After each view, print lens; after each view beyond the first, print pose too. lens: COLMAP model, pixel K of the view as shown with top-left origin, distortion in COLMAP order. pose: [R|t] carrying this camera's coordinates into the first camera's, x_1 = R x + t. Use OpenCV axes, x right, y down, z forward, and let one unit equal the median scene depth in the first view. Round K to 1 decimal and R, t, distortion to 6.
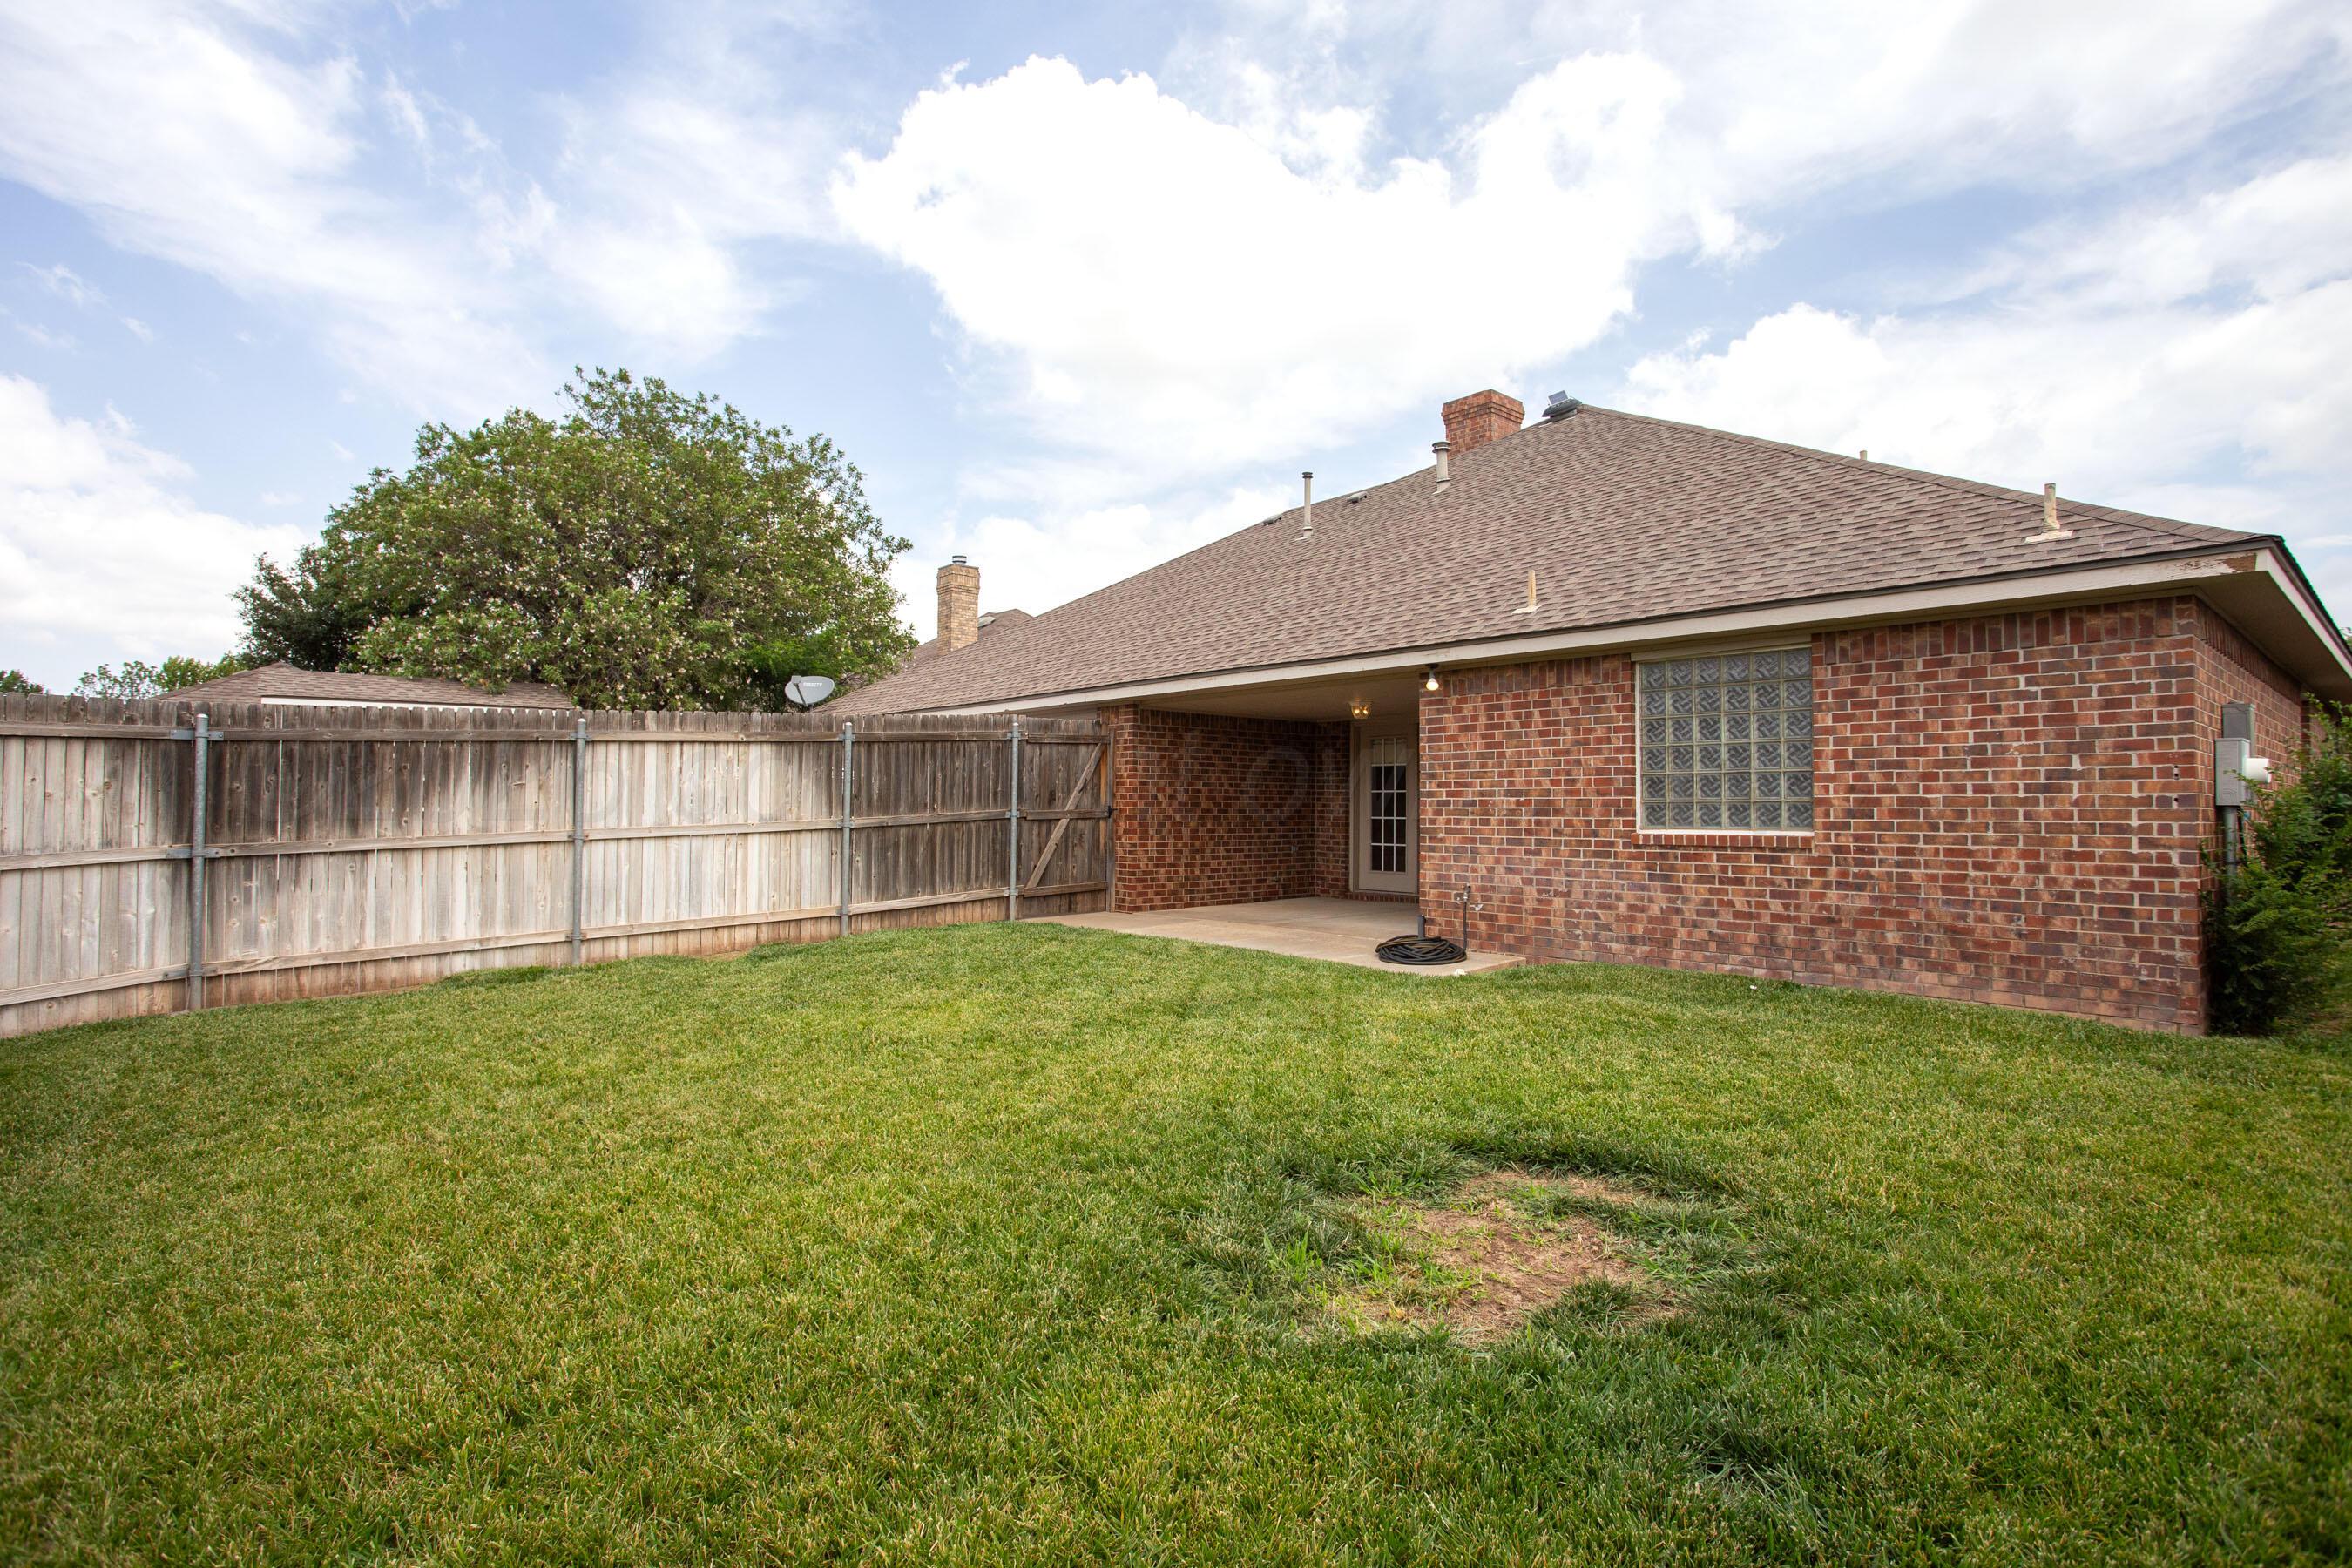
lens RADIAL K [[1189.4, 0, 1176.0], [0, 1189.4, 784.0], [0, 0, 1]] dist [0.001626, 0.000908]
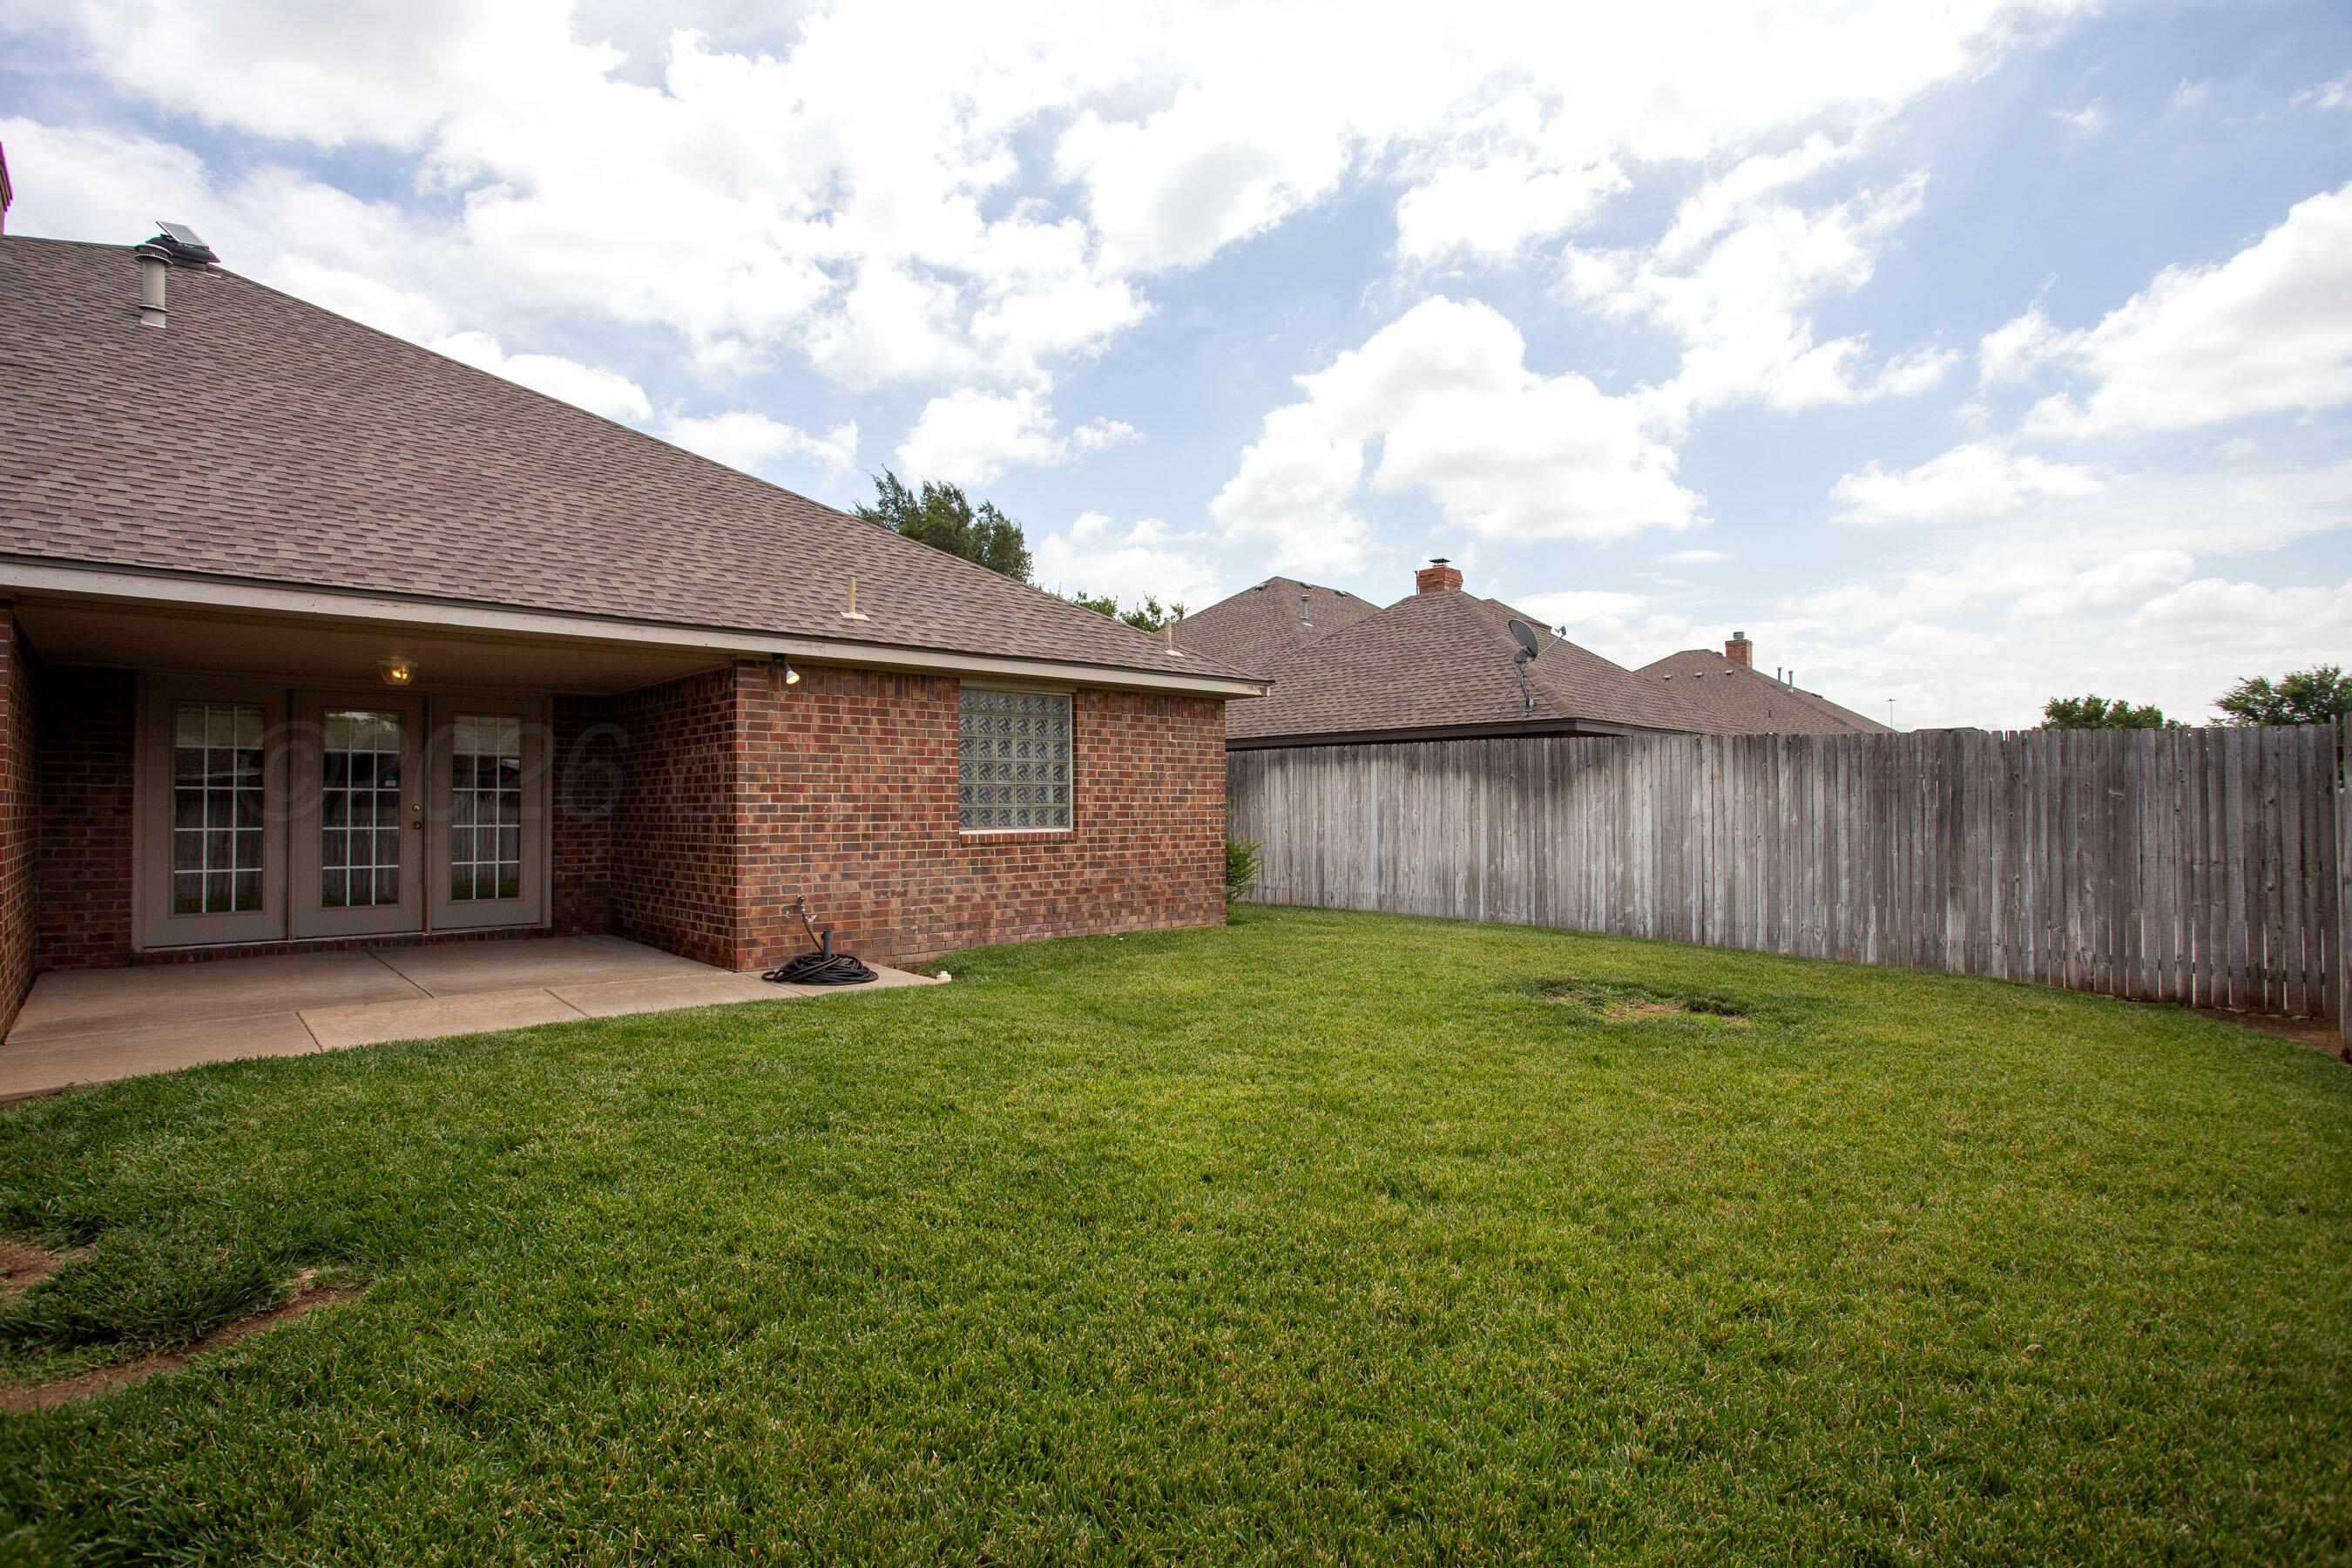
lens RADIAL K [[1189.4, 0, 1176.0], [0, 1189.4, 784.0], [0, 0, 1]] dist [0.001626, 0.000908]
pose [[-0.019696, 0.022547, 0.999552, -0.750407], [-0.012265, 0.999665, -0.022791, 0.015743], [-0.999731, -0.012709, -0.019413, 0.783318]]
